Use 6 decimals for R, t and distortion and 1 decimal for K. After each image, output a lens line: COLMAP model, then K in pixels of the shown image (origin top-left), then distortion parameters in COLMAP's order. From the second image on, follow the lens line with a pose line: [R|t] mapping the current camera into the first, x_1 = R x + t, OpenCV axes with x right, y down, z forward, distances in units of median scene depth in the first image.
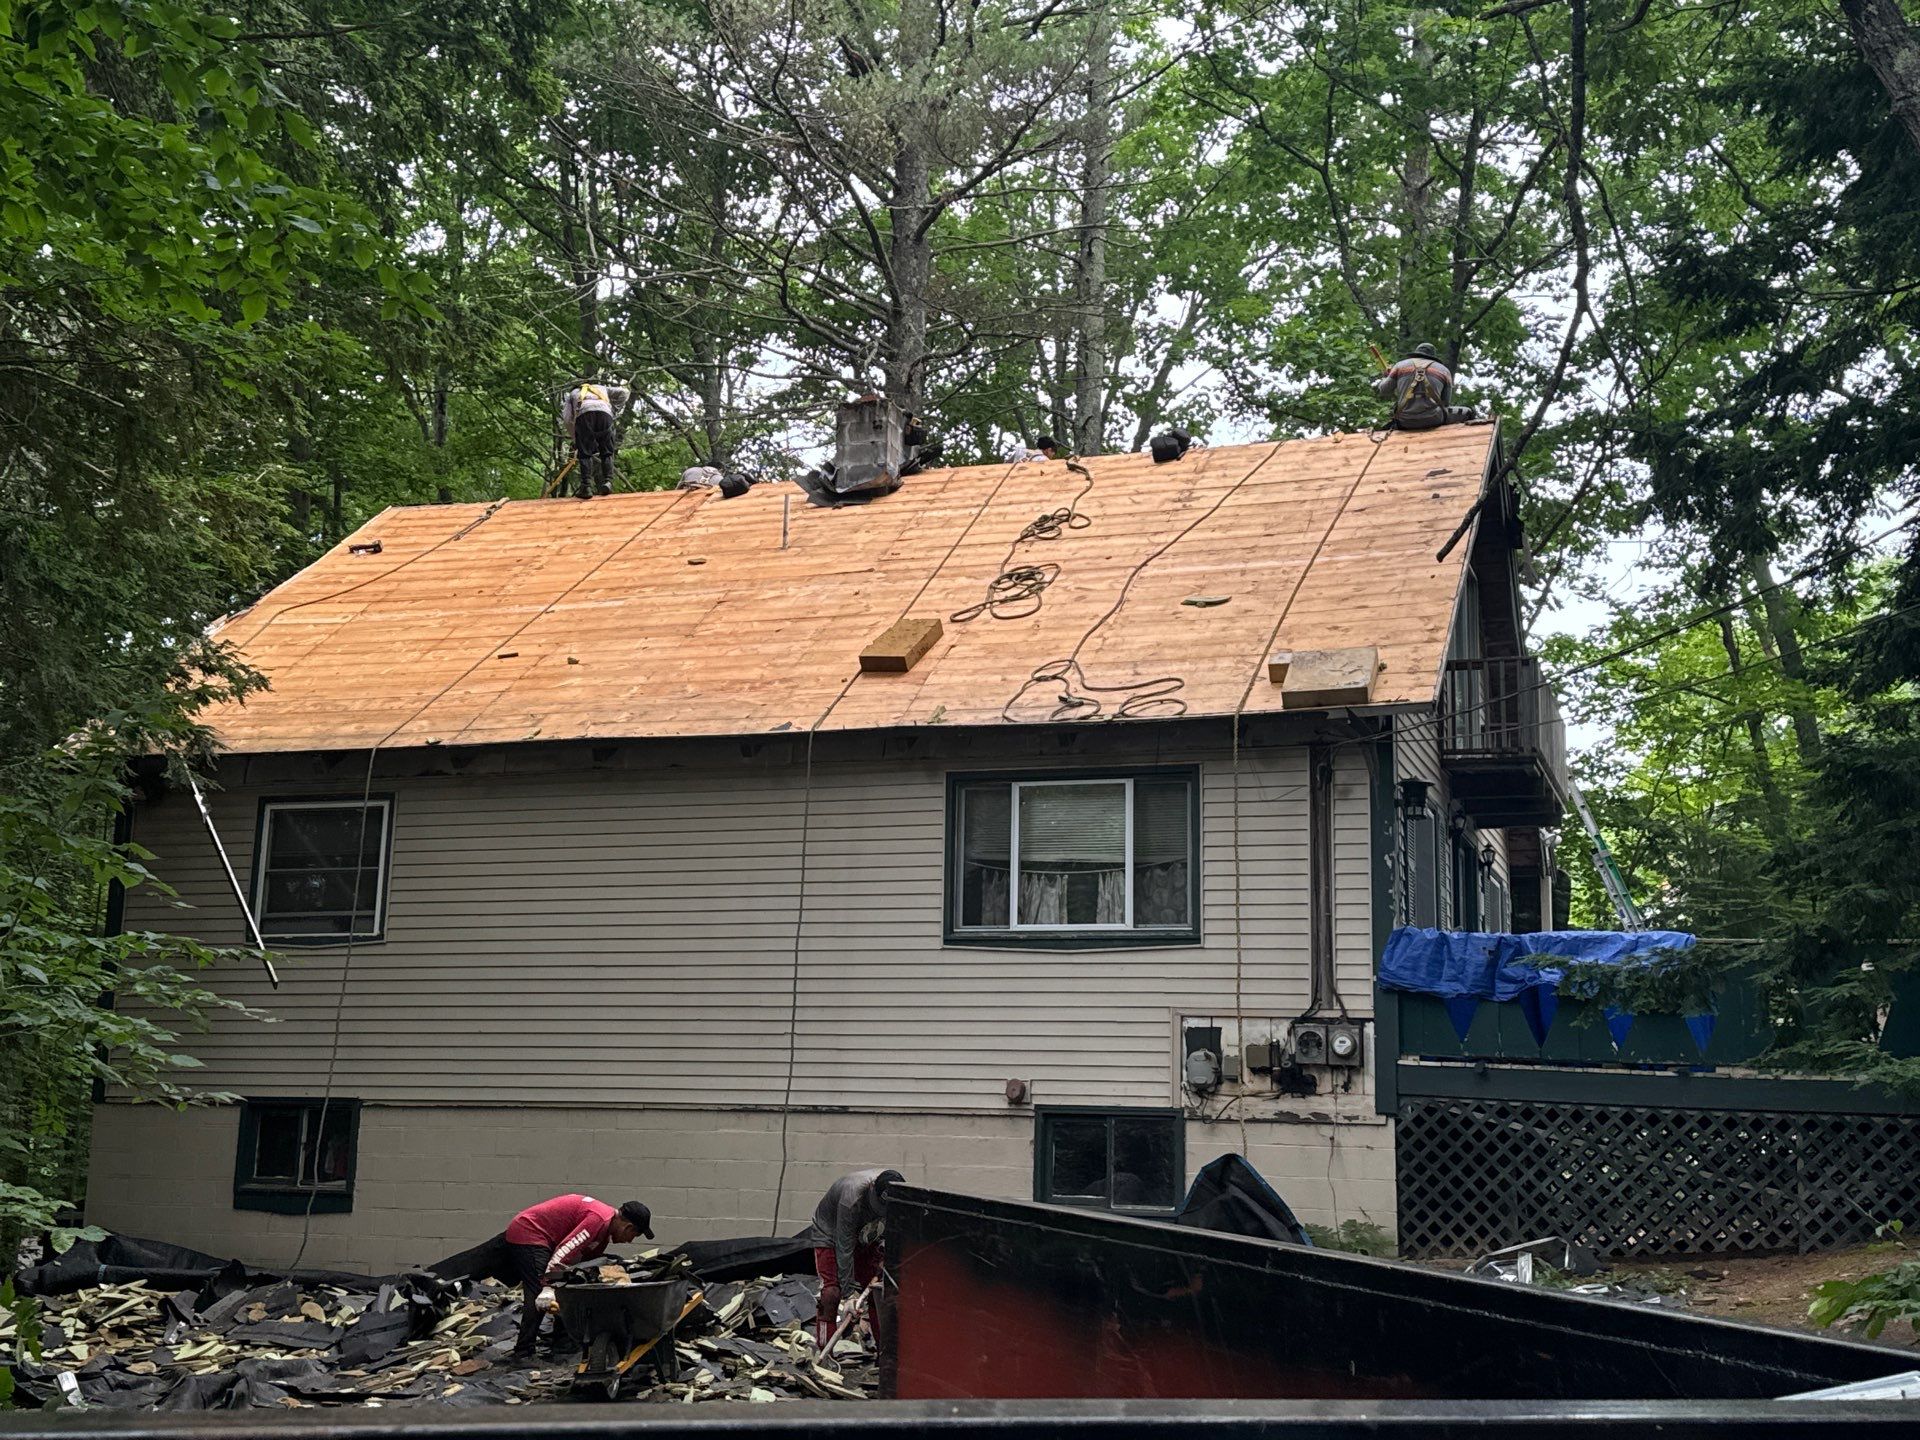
lens RADIAL K [[2344.2, 0, 960.0], [0, 2344.2, 720.0], [0, 0, 1]] dist [0.205493, -0.528355]
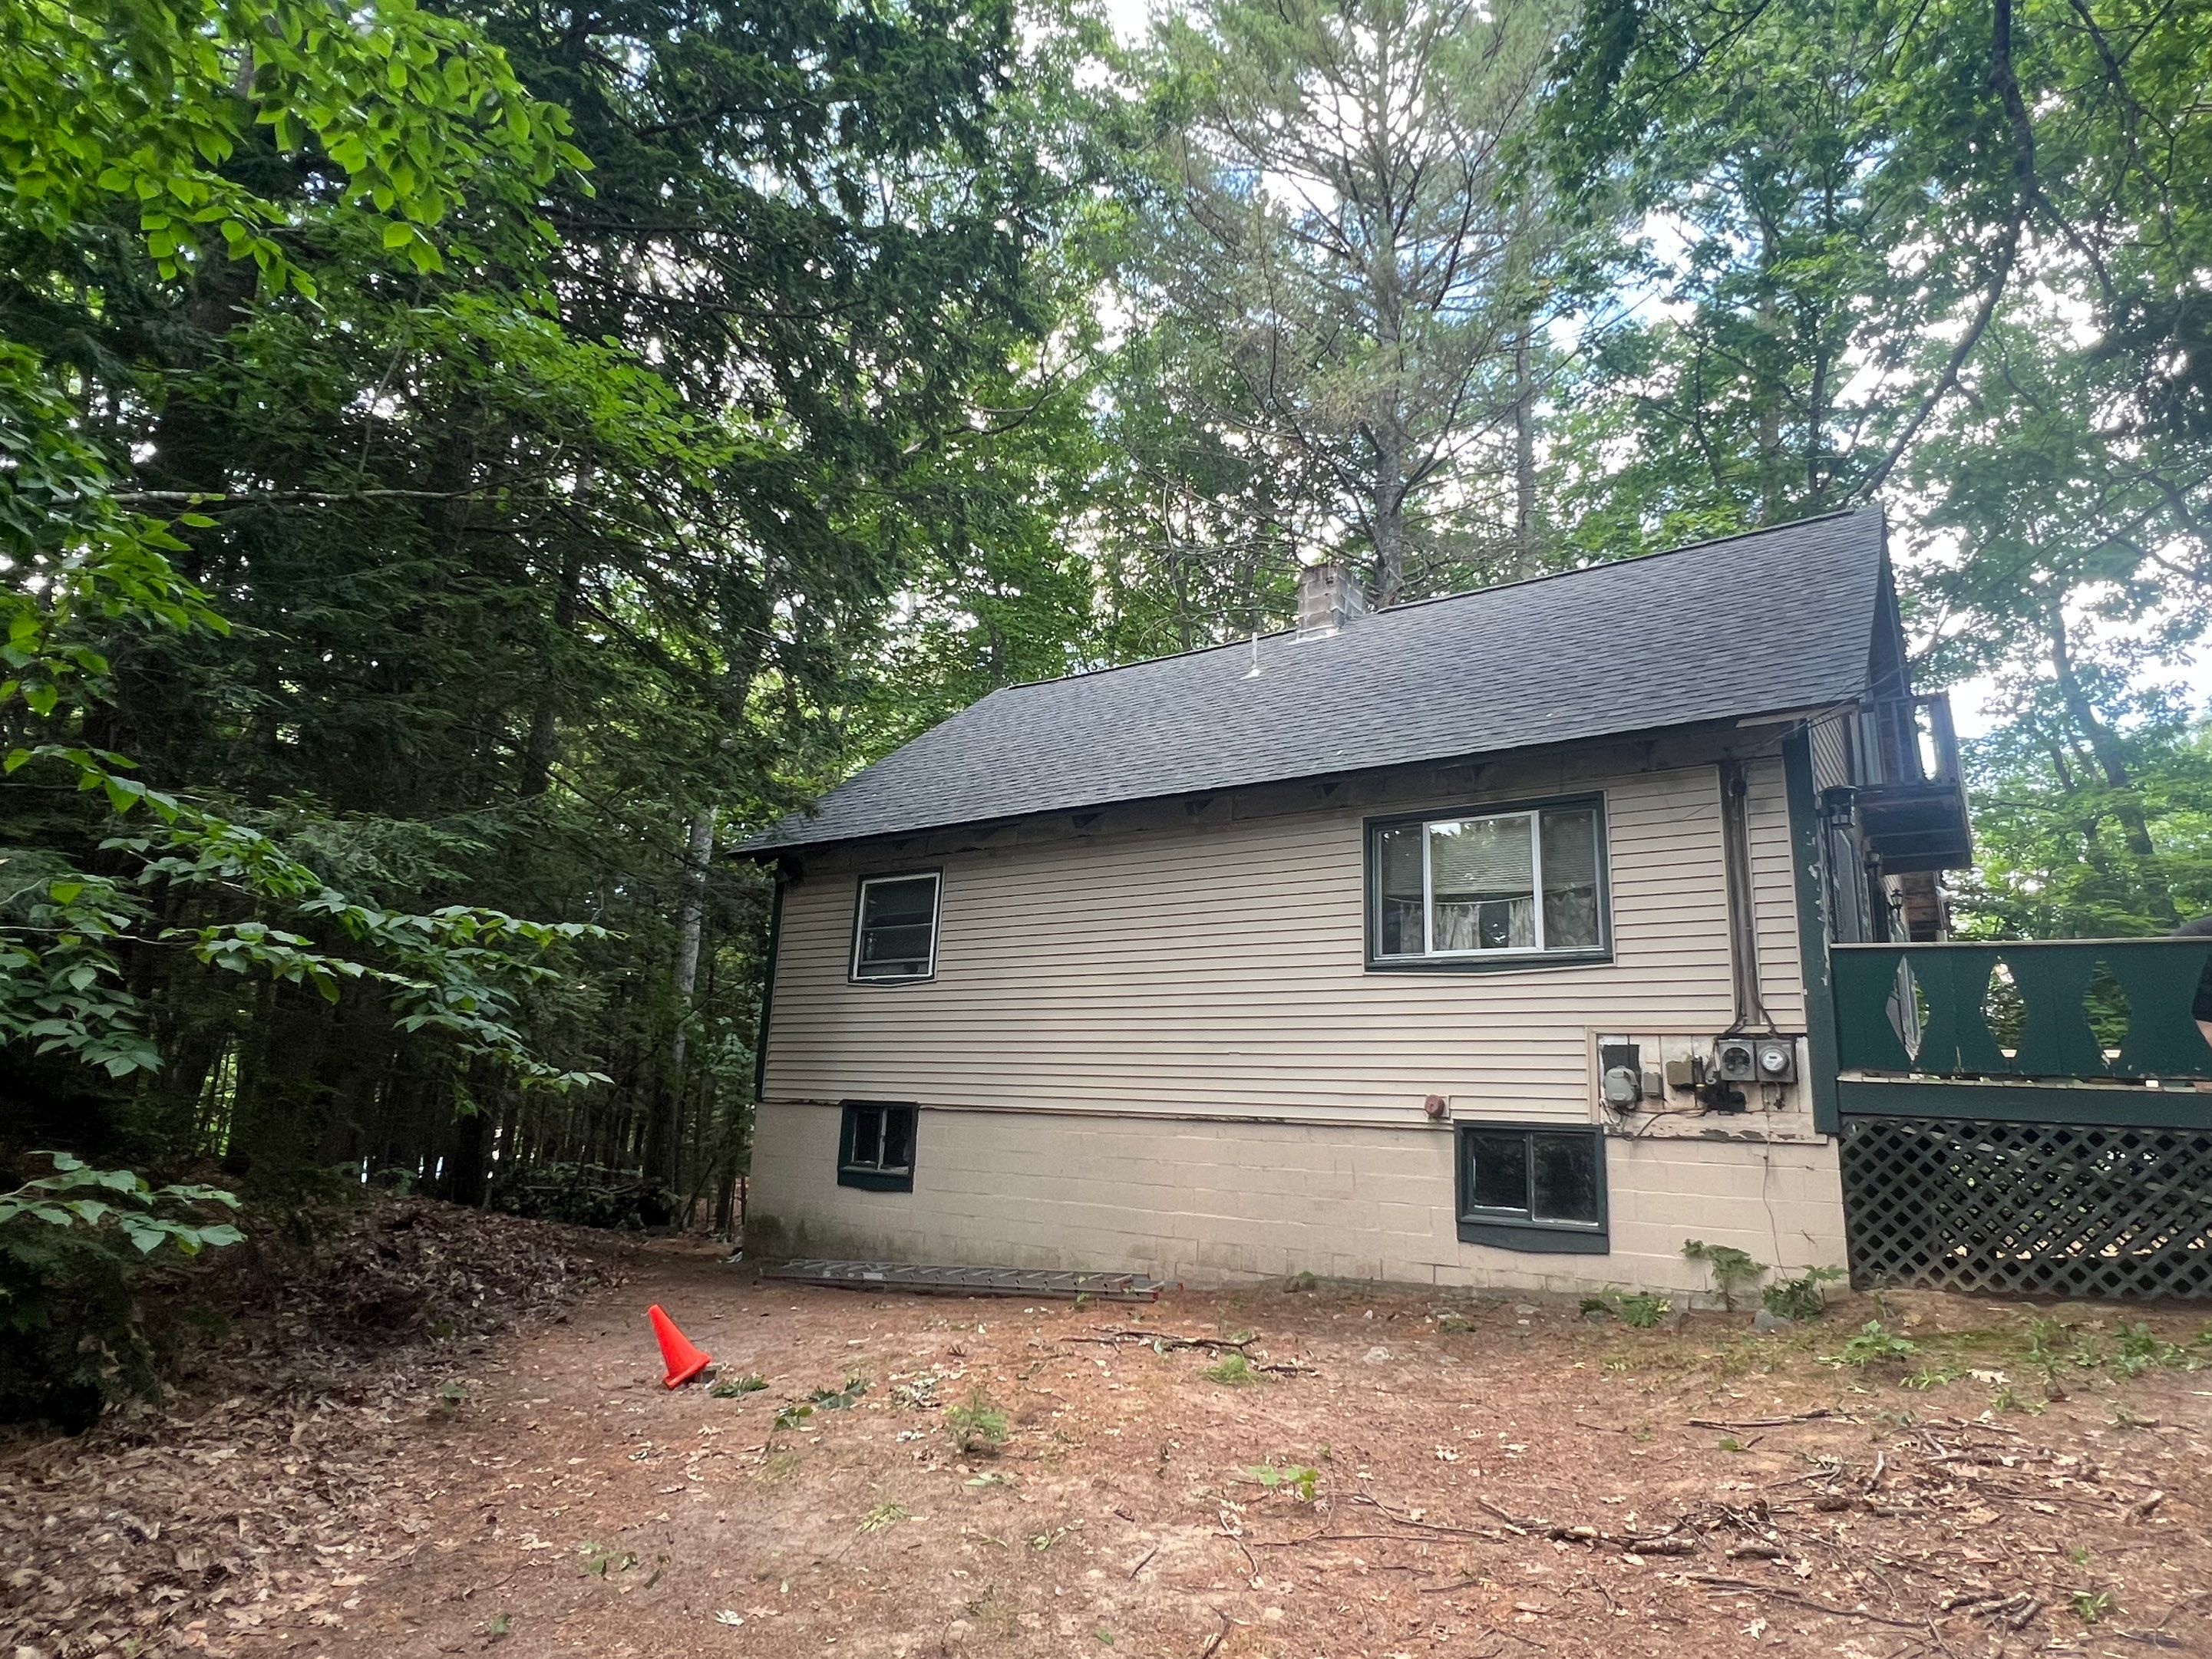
lens RADIAL K [[1266.5, 0, 1106.0], [0, 1266.5, 829.5], [0, 0, 1]] dist [-0.016028, -0.000079]
pose [[0.960453, -0.043502, -0.275023, 0.044414], [0.025804, 0.997375, -0.067649, 0.069282], [0.277244, 0.057877, 0.959055, 0.414567]]
